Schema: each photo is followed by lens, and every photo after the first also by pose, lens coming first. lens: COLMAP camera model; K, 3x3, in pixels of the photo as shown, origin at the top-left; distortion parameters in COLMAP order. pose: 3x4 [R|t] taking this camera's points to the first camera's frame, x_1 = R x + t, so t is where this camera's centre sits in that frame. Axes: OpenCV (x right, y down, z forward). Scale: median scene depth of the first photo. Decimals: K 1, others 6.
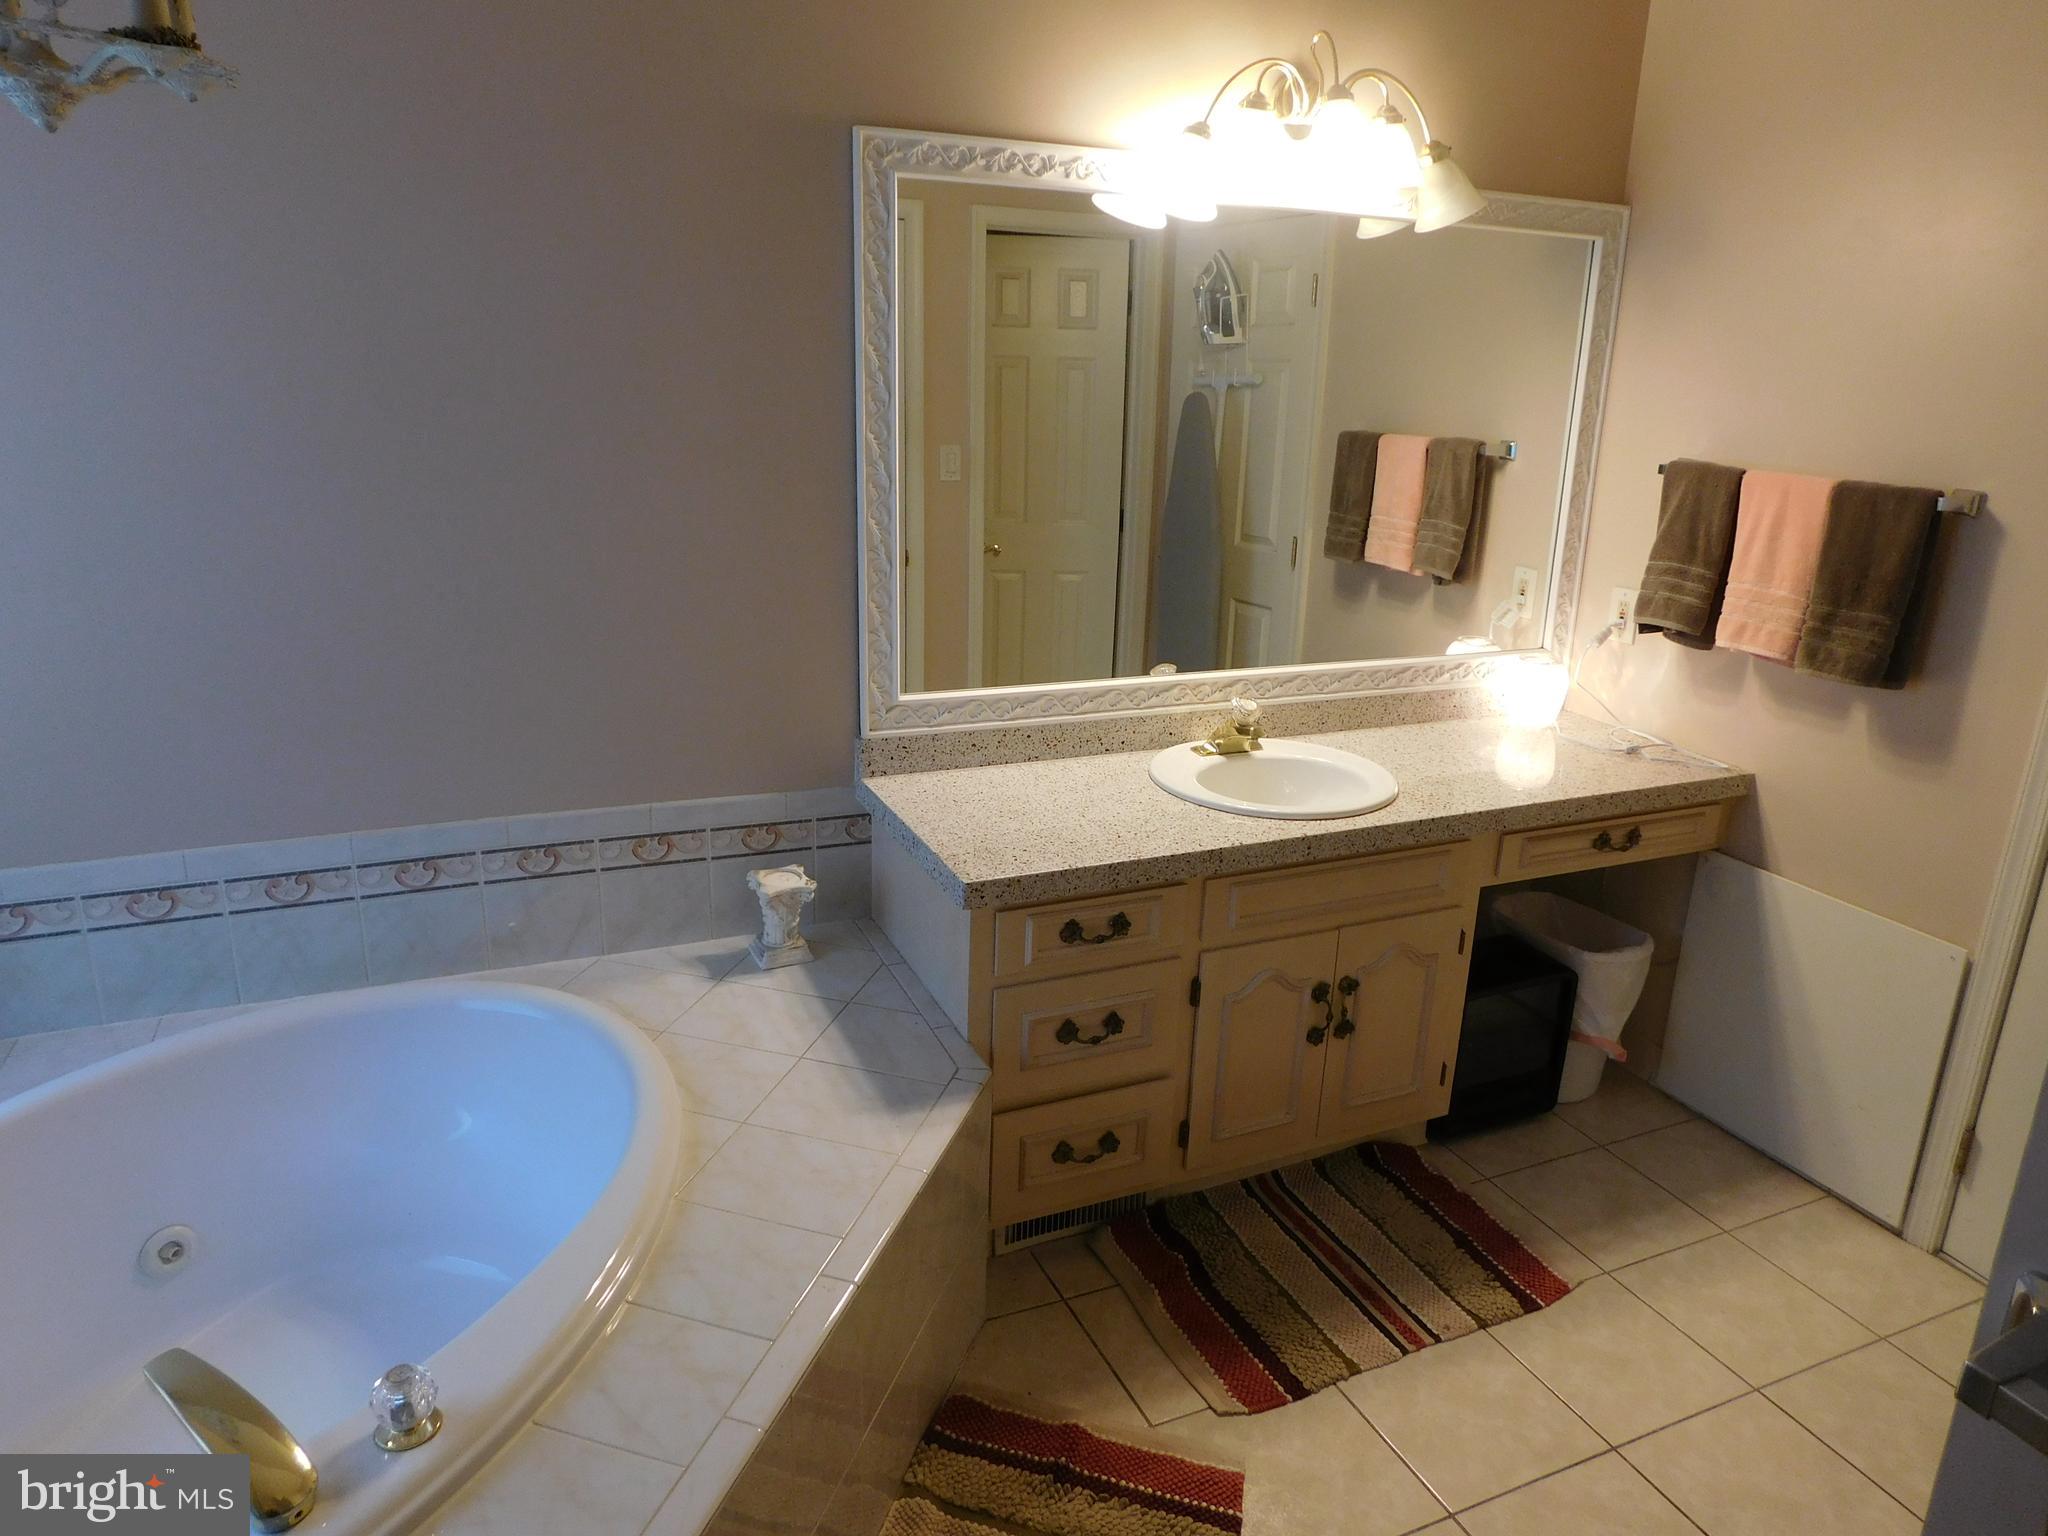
lens RADIAL K [[1353.3, 0, 1026.0], [0, 1353.3, 764.8], [0, 0, 1]] dist [-0.071482, 0.057048]
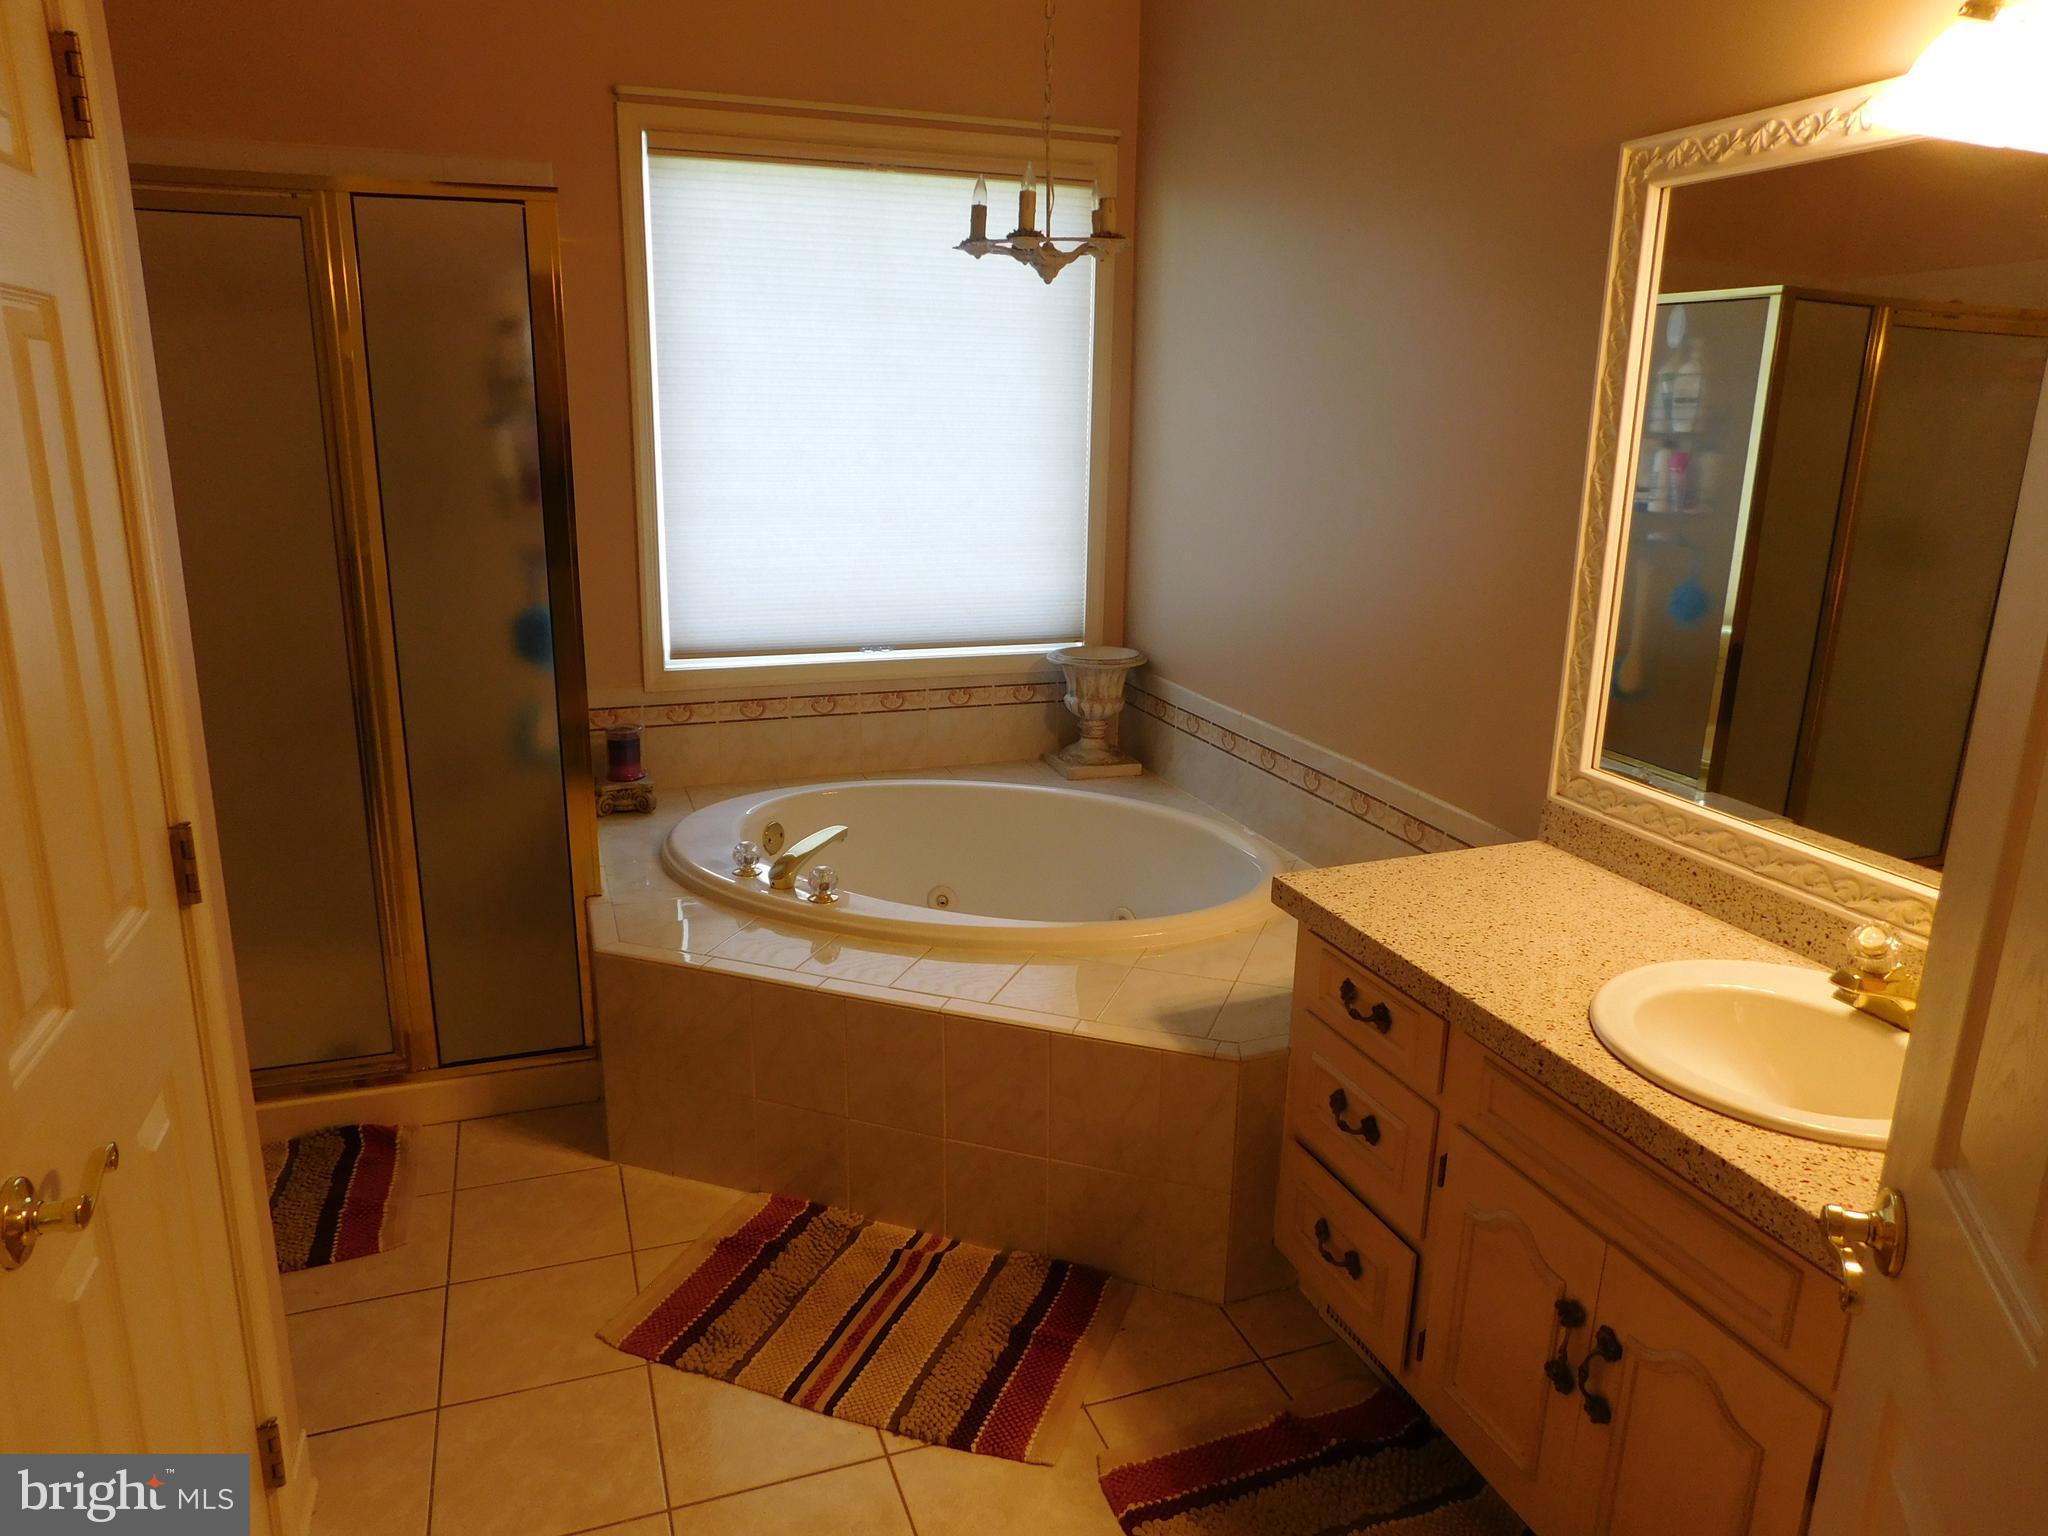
lens RADIAL K [[1353.3, 0, 1025.4], [0, 1353.3, 769.9], [0, 0, 1]] dist [-0.071482, 0.057048]
pose [[-0.063804, 0.230263, -0.971034, 0.860984], [-0.309062, 0.920621, 0.238616, -0.159262], [0.948899, 0.315335, 0.012427, 0.696219]]
